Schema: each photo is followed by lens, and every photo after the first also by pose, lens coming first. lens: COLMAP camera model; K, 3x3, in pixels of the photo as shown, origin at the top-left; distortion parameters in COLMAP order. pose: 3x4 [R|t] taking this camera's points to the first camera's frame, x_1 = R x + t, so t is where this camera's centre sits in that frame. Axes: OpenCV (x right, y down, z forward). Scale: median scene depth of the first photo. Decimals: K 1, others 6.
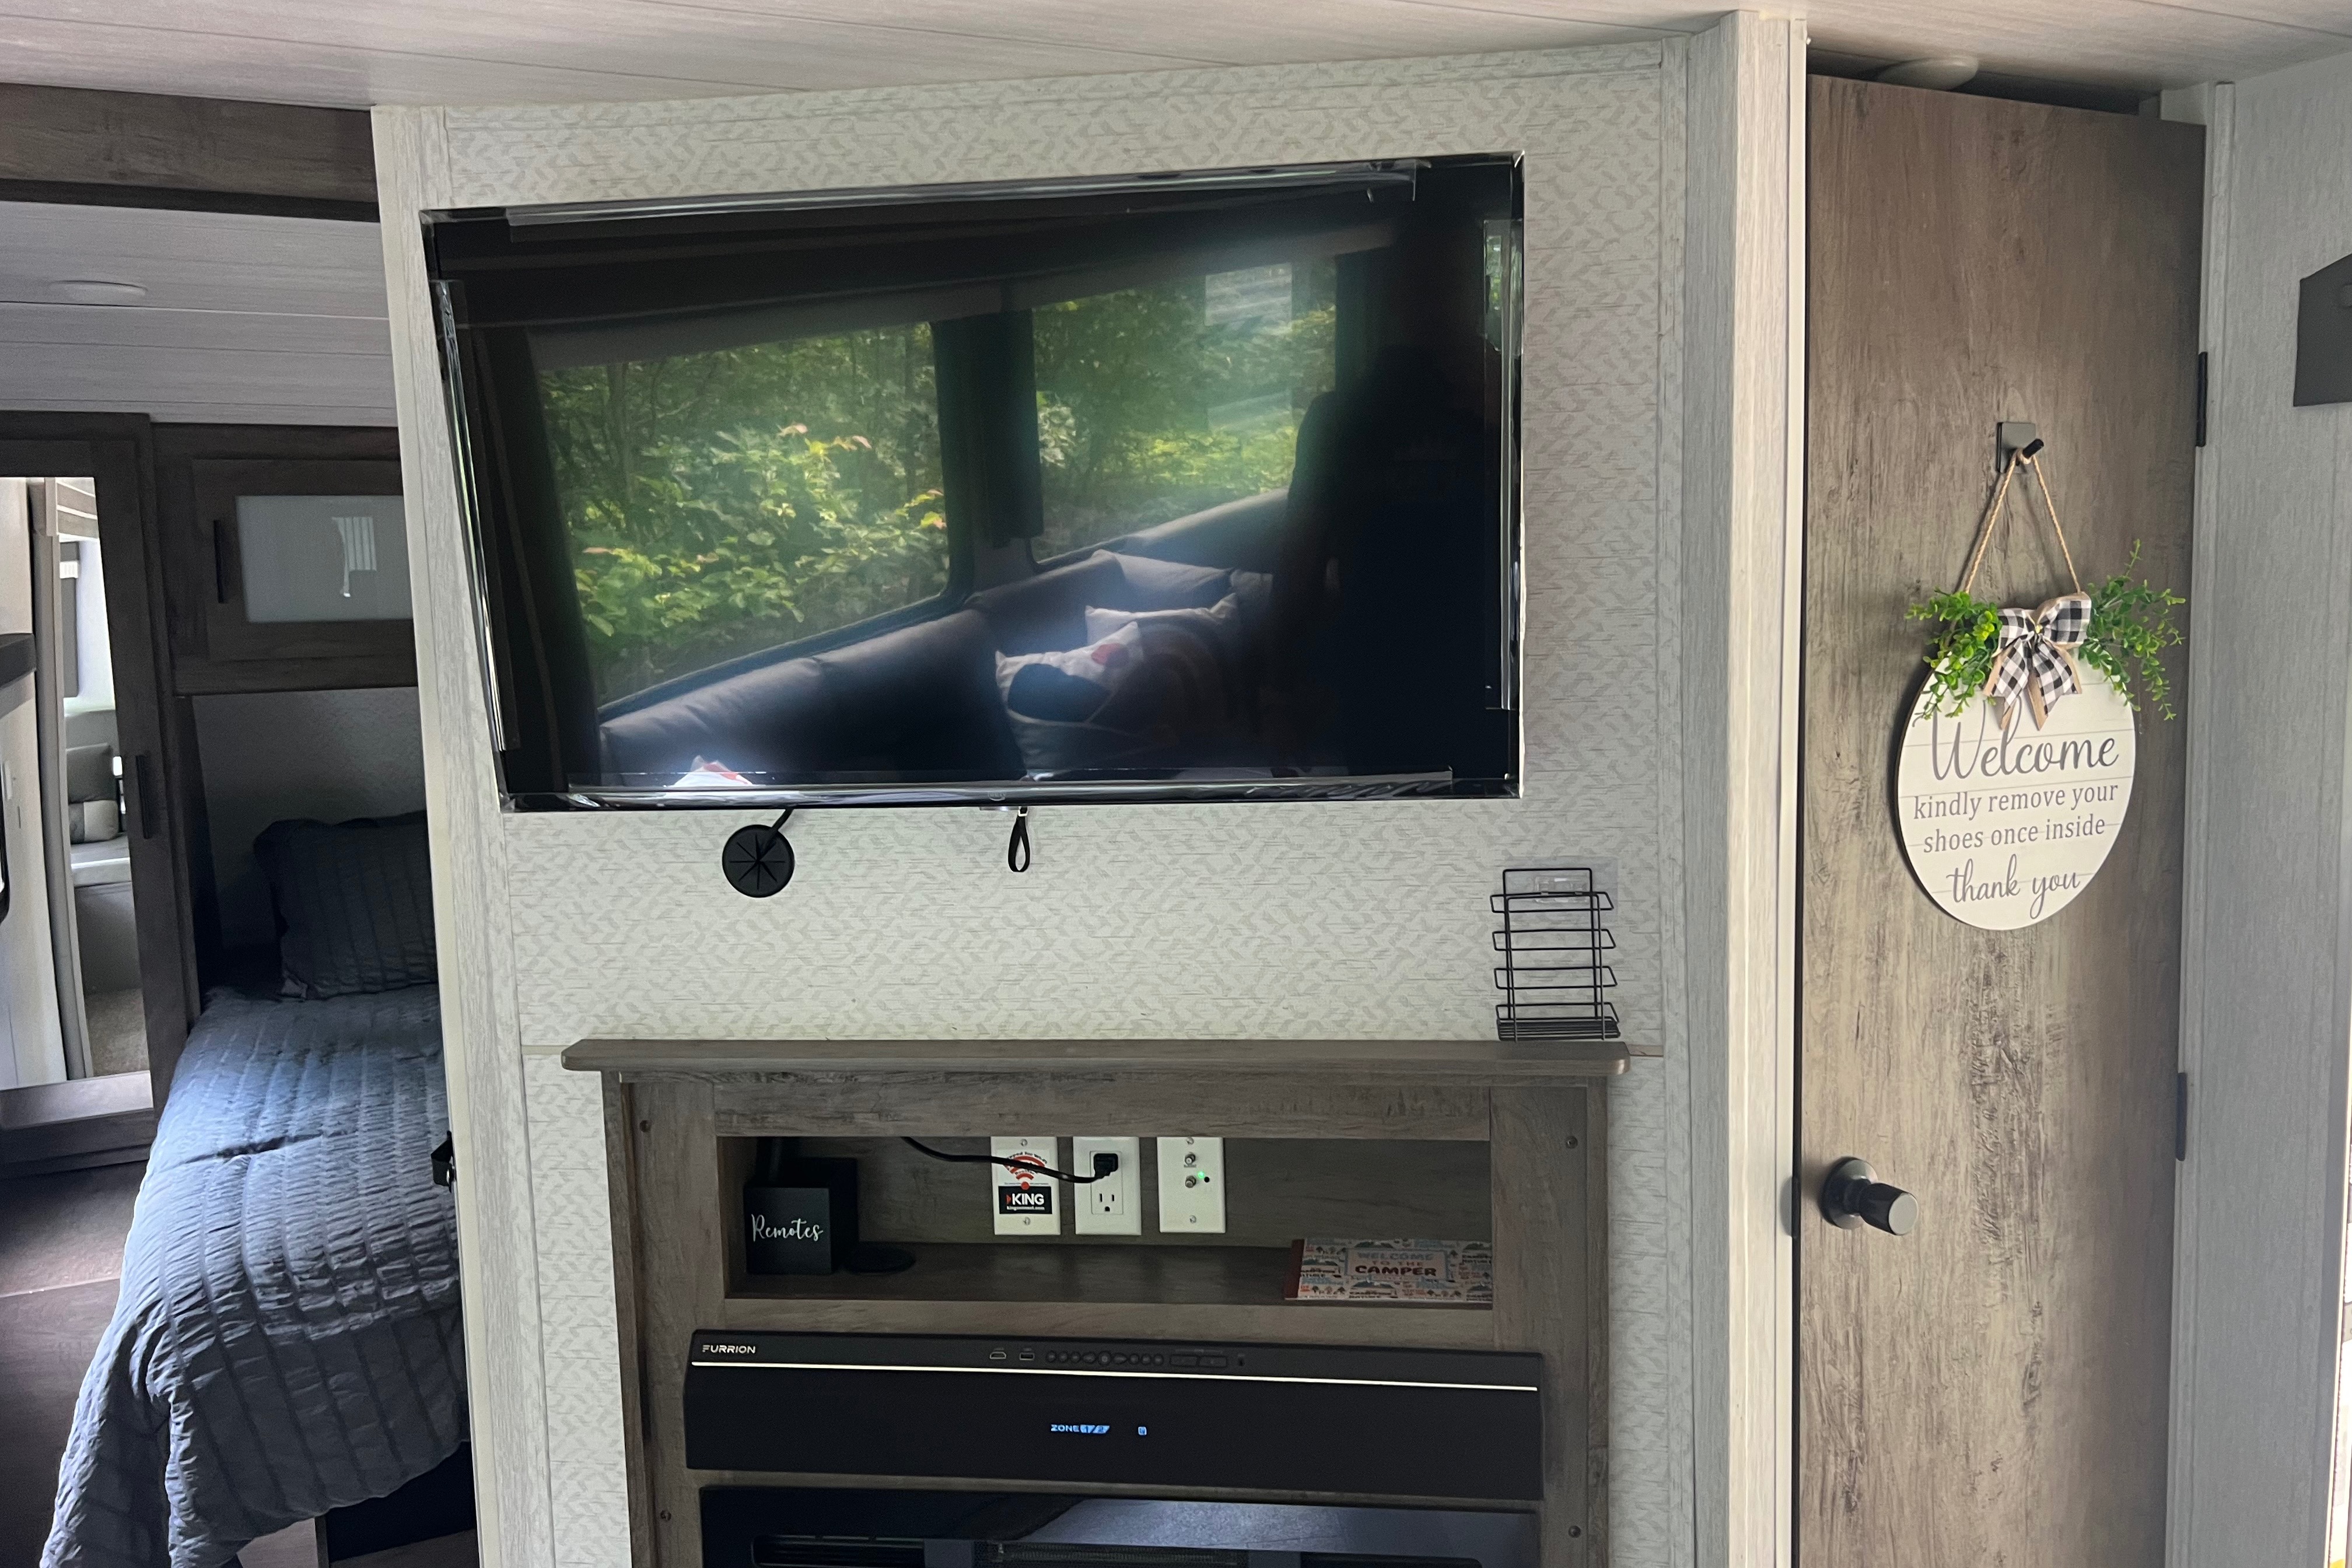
lens RADIAL K [[1576.1, 0, 1178.3], [0, 1576.1, 731.3], [0, 0, 1]] dist [0.047097, -0.056196]
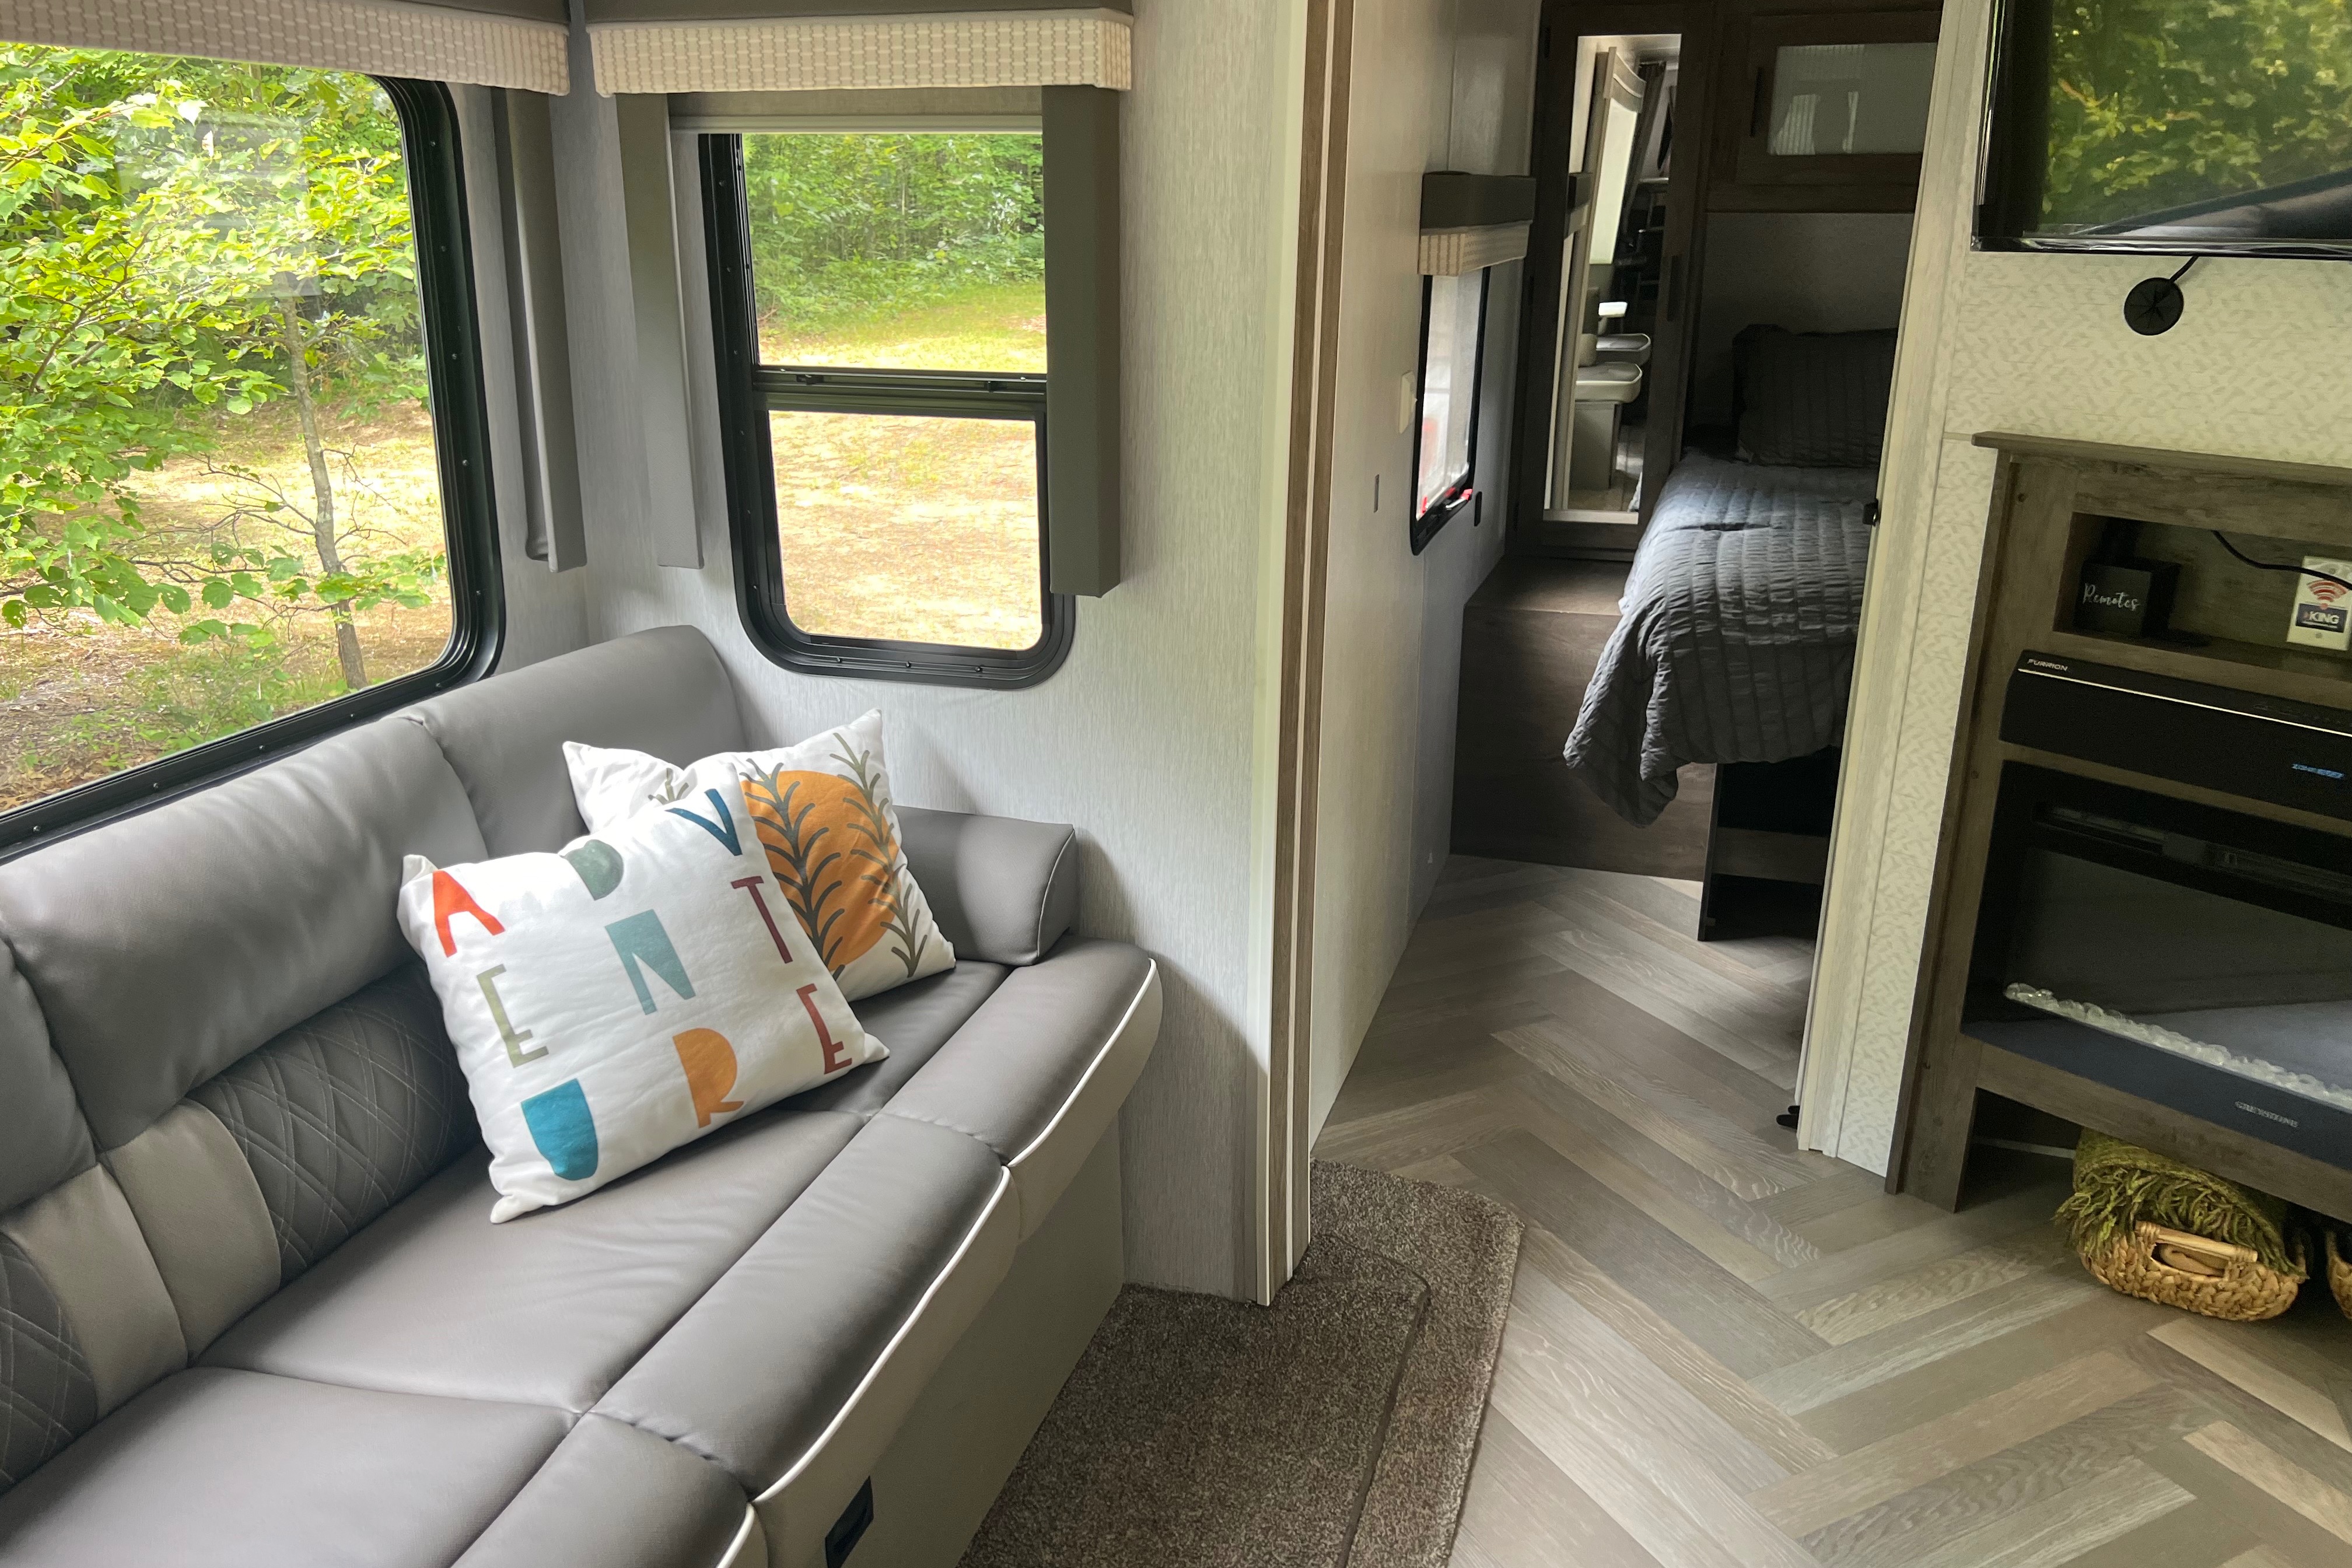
lens RADIAL K [[1785.1, 0, 1176.0], [0, 1785.1, 784.0], [0, 0, 1]] dist [0.081631, -0.093322]
pose [[0.716835, 0.245331, -0.652657, 0.219033], [-0.099915, 0.962536, 0.252072, 0.153114], [0.690047, -0.115484, 0.714492, -0.641115]]
